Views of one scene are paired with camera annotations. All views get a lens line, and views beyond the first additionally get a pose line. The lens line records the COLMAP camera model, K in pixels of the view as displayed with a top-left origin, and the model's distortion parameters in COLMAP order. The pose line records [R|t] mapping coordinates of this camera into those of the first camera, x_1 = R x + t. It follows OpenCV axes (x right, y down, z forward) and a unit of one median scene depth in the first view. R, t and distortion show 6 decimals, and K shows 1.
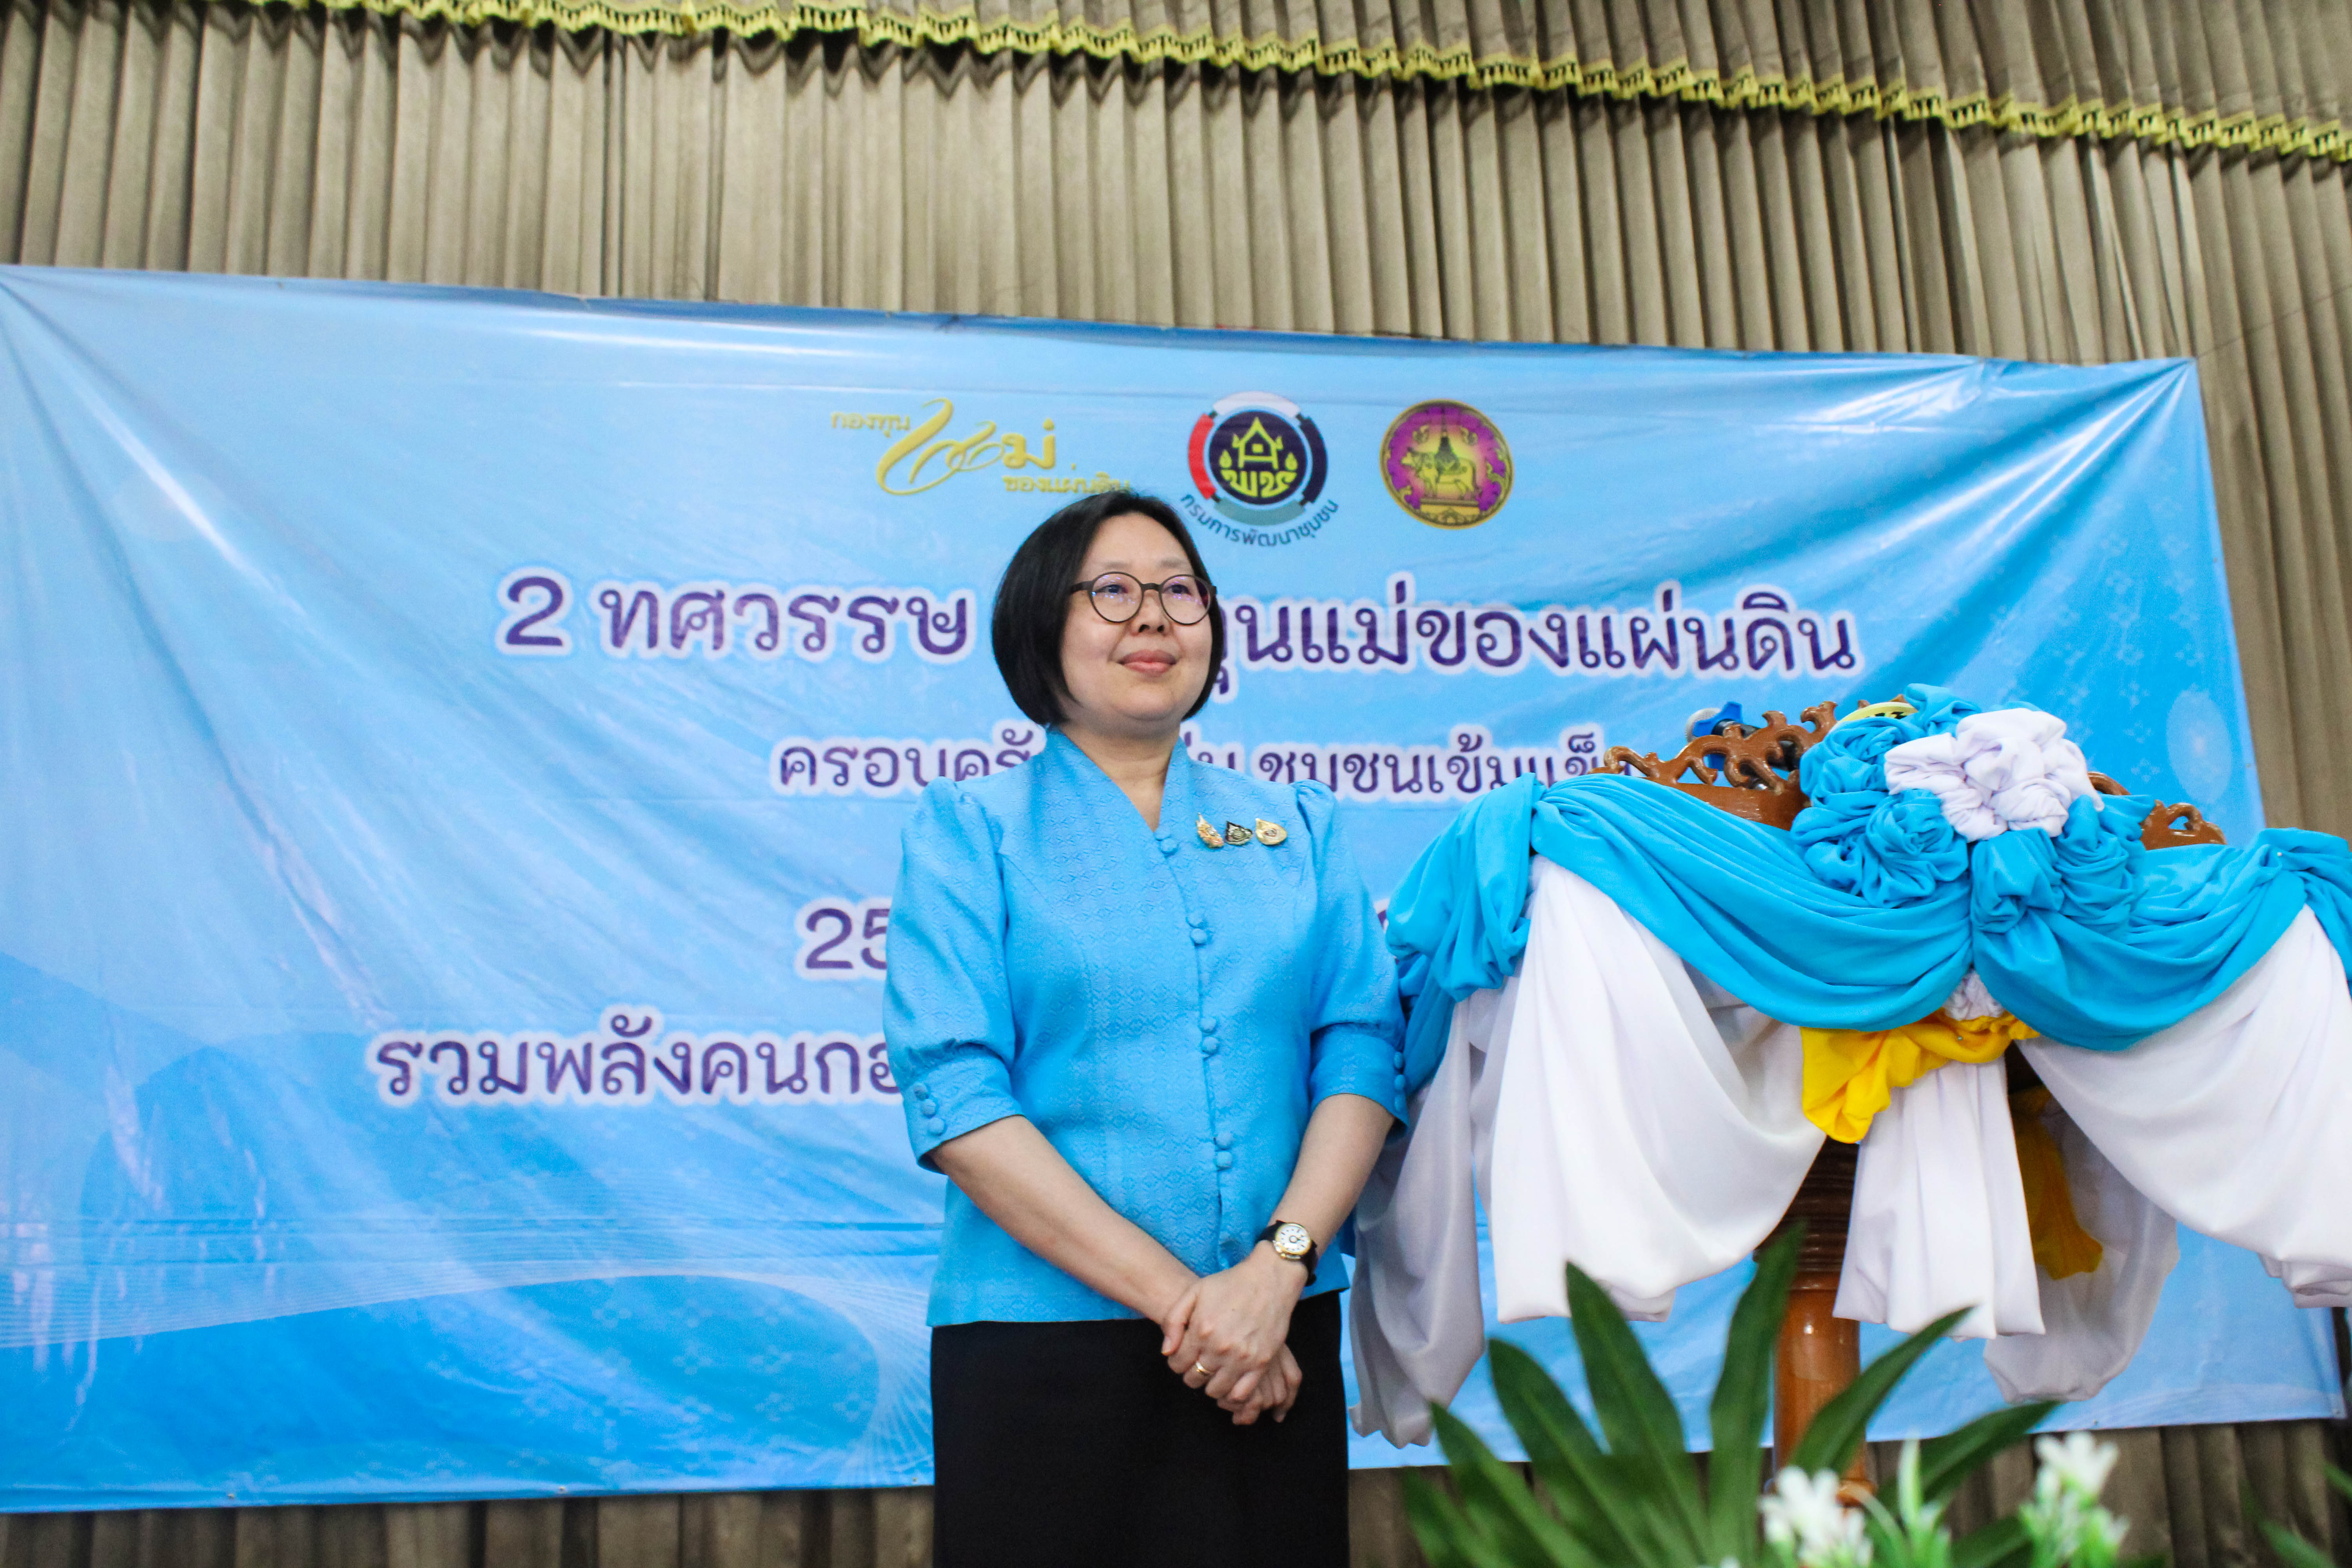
lens RADIAL K [[2595.6, 0, 1170.7], [0, 2595.6, 783.1], [0, 0, 1]] dist [-0.080691, 0.000000]
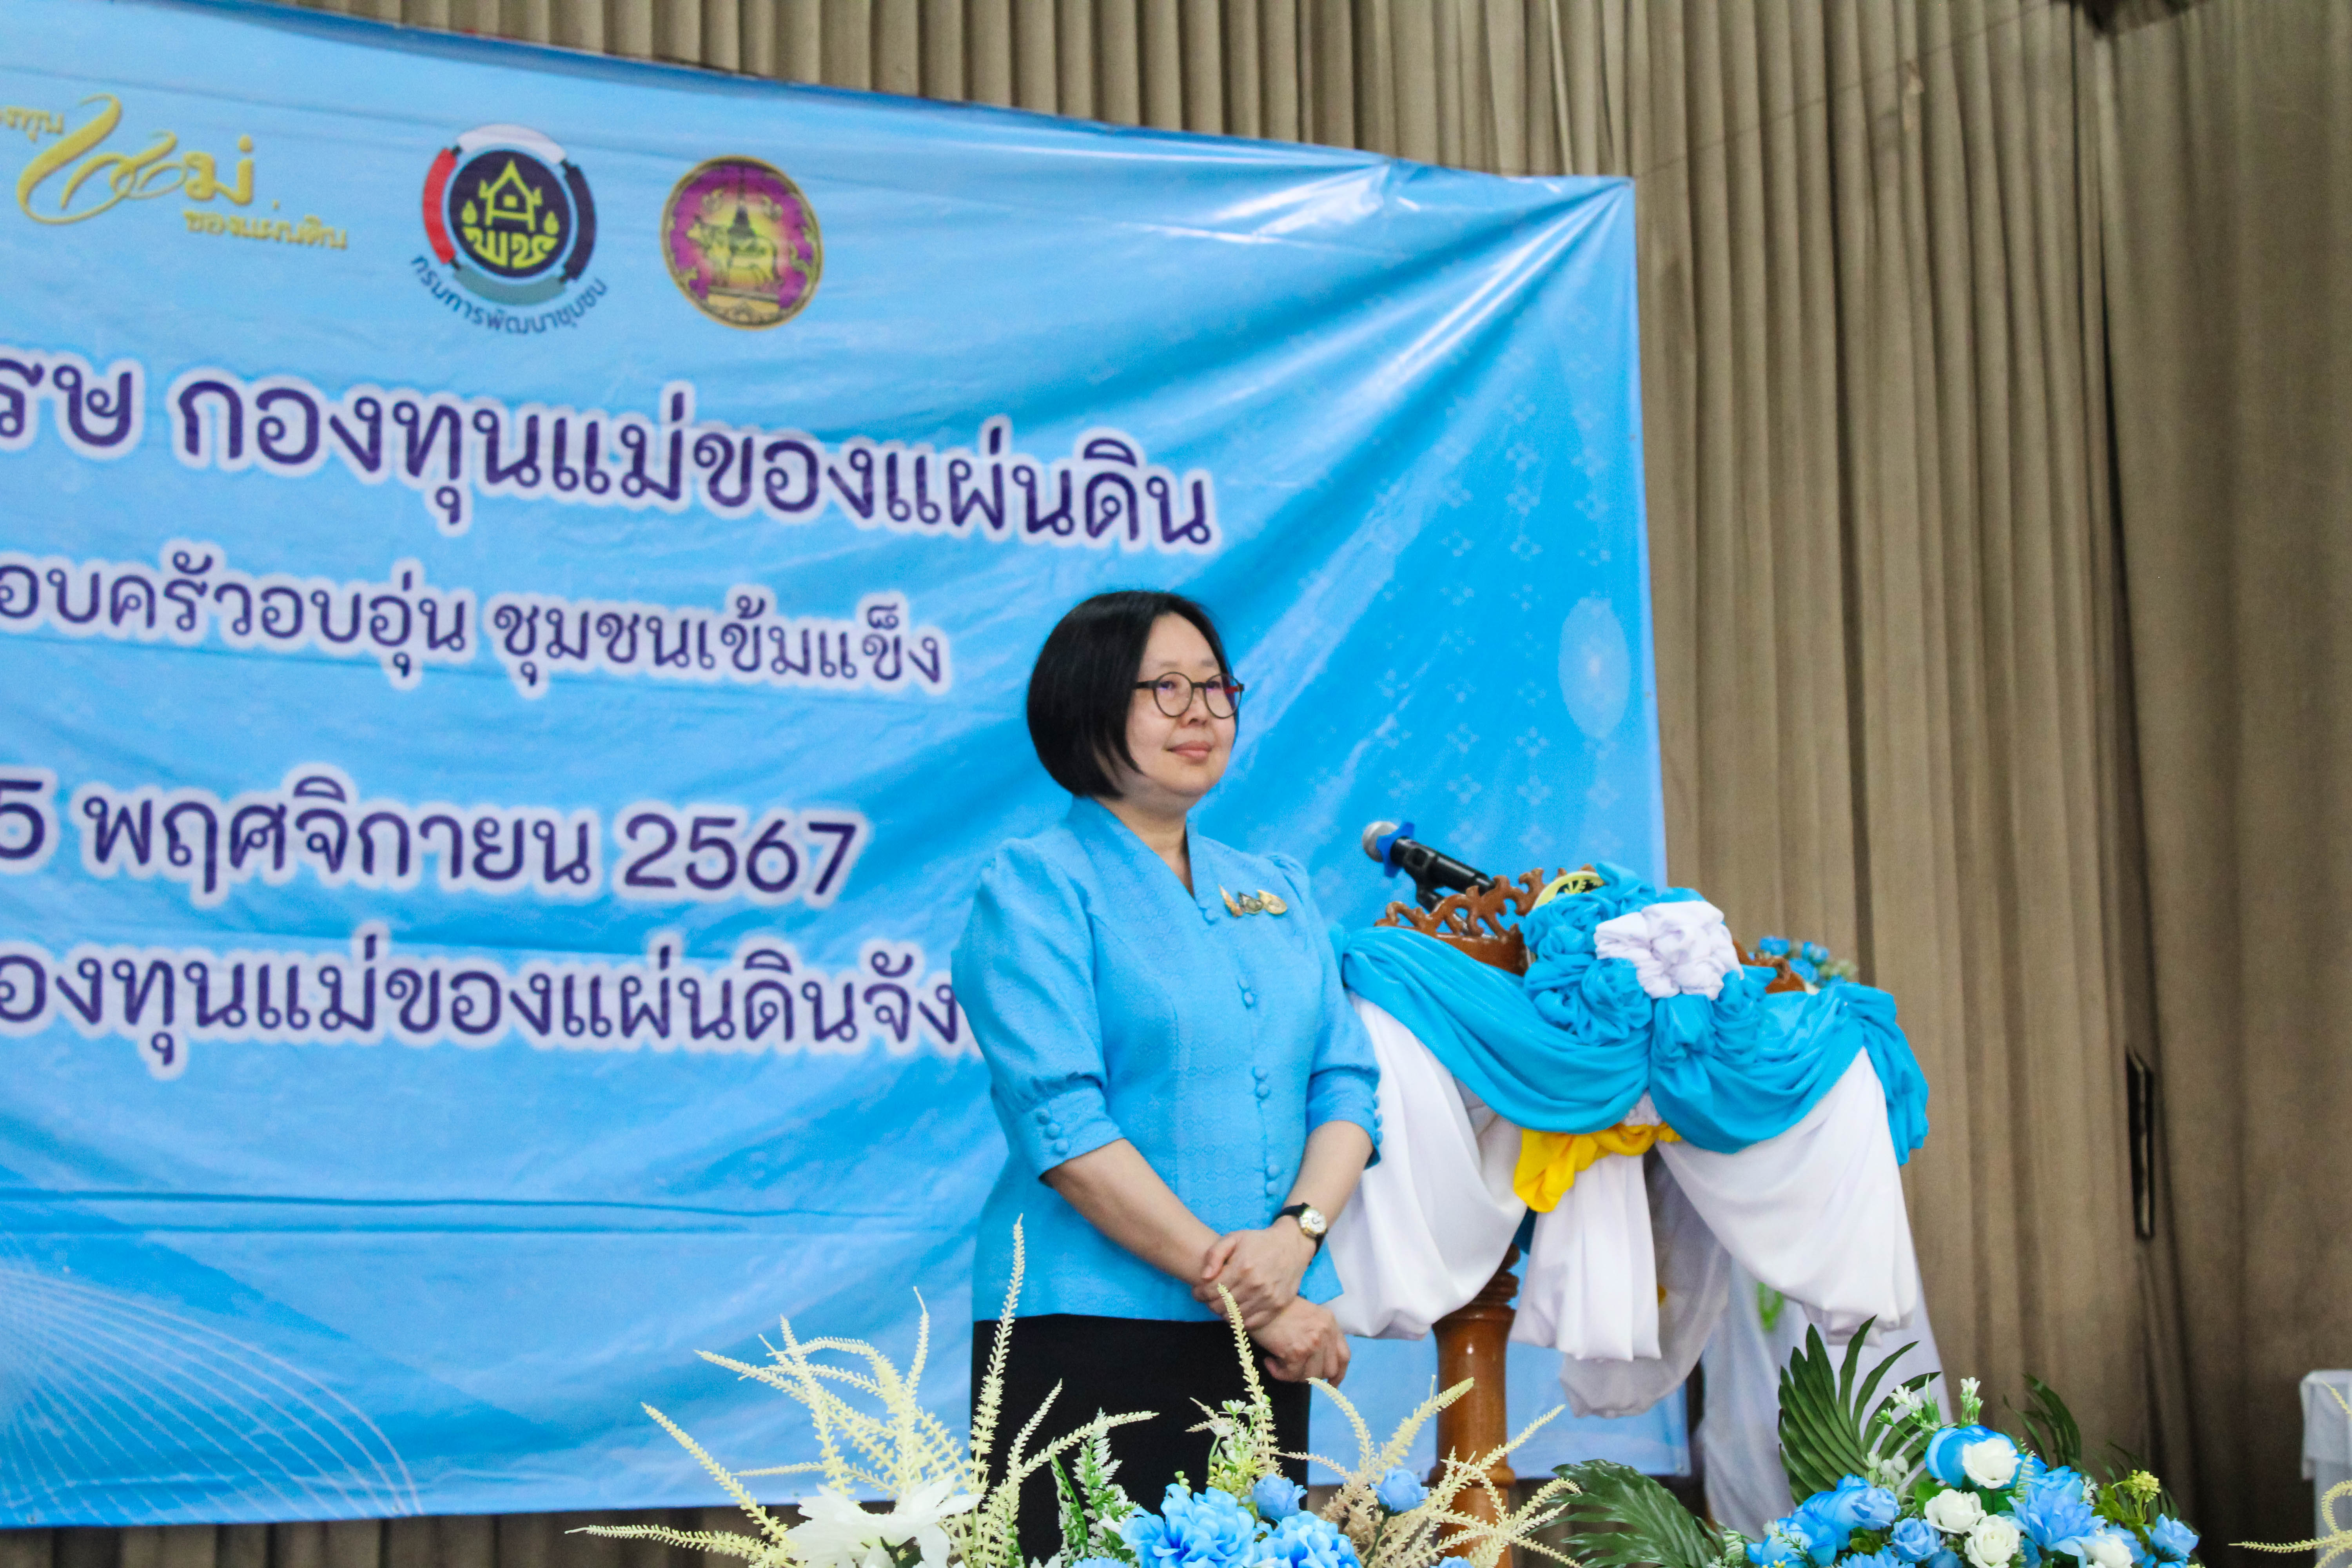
lens RADIAL K [[4658.2, 0, 1176.9], [0, 4658.2, 785.4], [0, 0, 1]] dist [0.060193, 0.000000]
pose [[0.938803, 0.063006, 0.338643, -0.242503], [-0.092673, 0.993079, 0.072147, -0.076977], [-0.331754, -0.099115, 0.938145, -0.384899]]
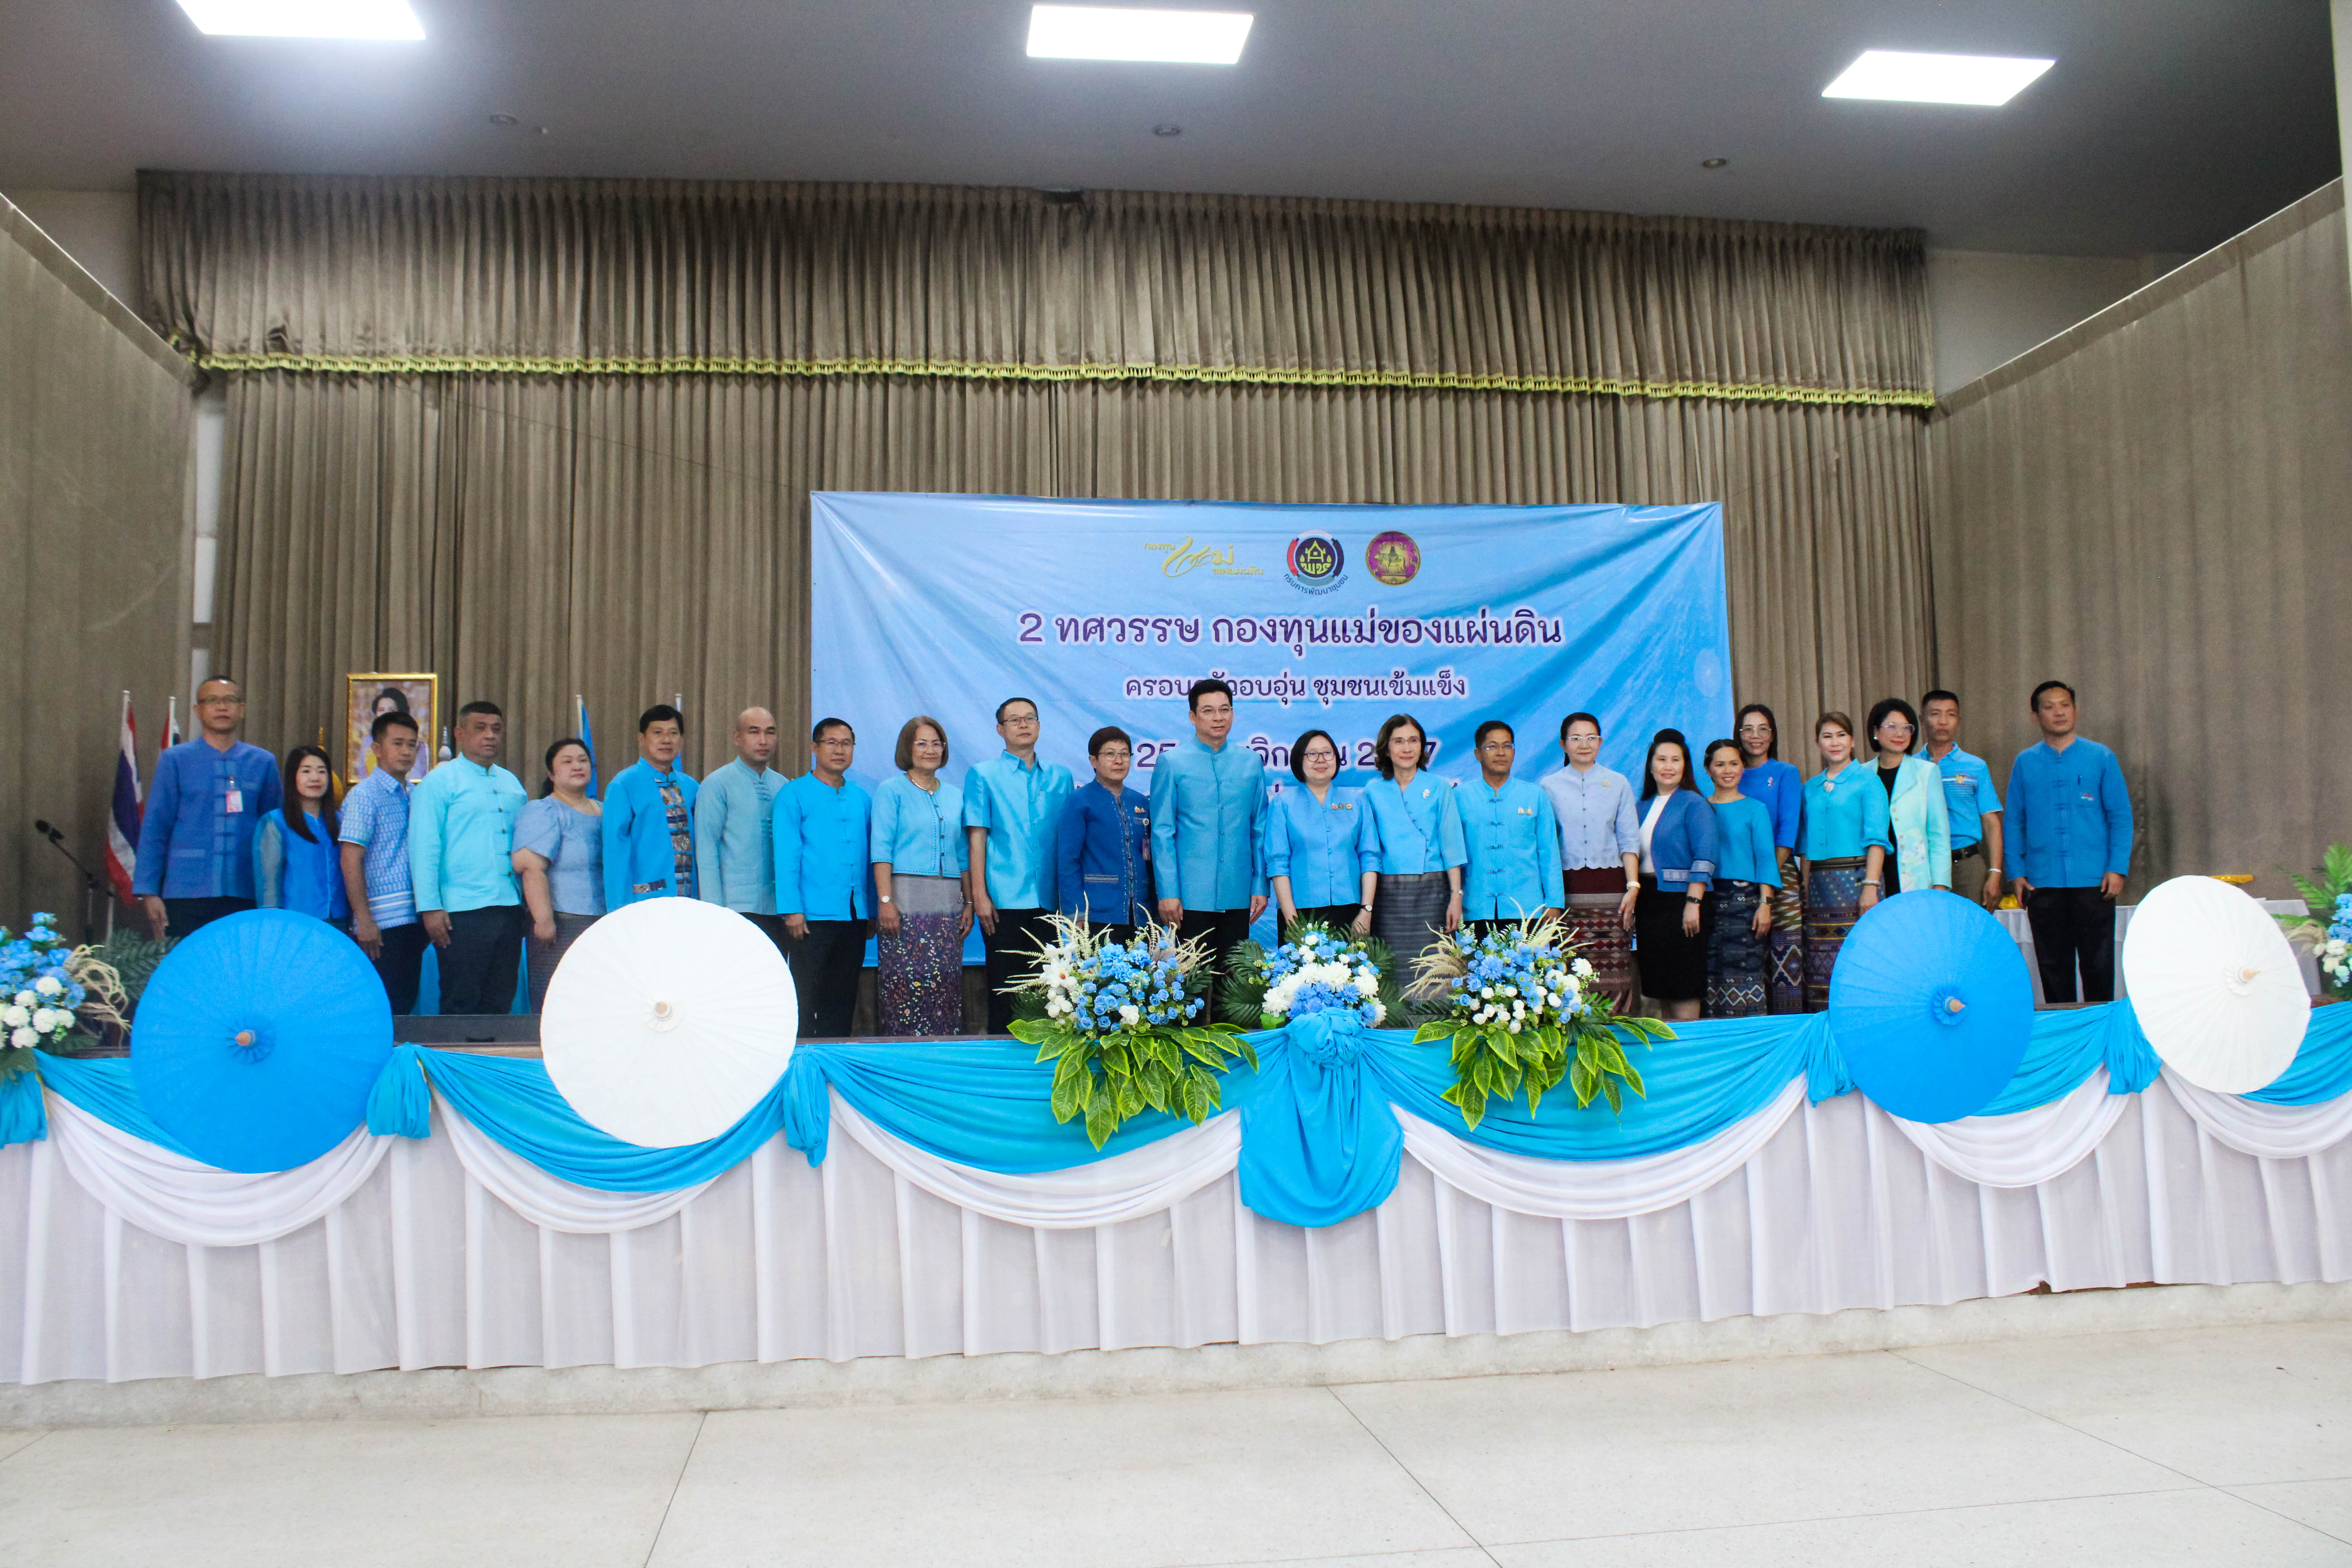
lens RADIAL K [[1998.6, 0, 1178.2], [0, 1998.6, 784.6], [0, 0, 1]] dist [-0.126179, 0.031777]
pose [[0.998721, 0.011528, -0.049228, -0.000890], [-0.003805, 0.988033, 0.154194, -0.207766], [0.050416, -0.153810, 0.986813, -0.925831]]
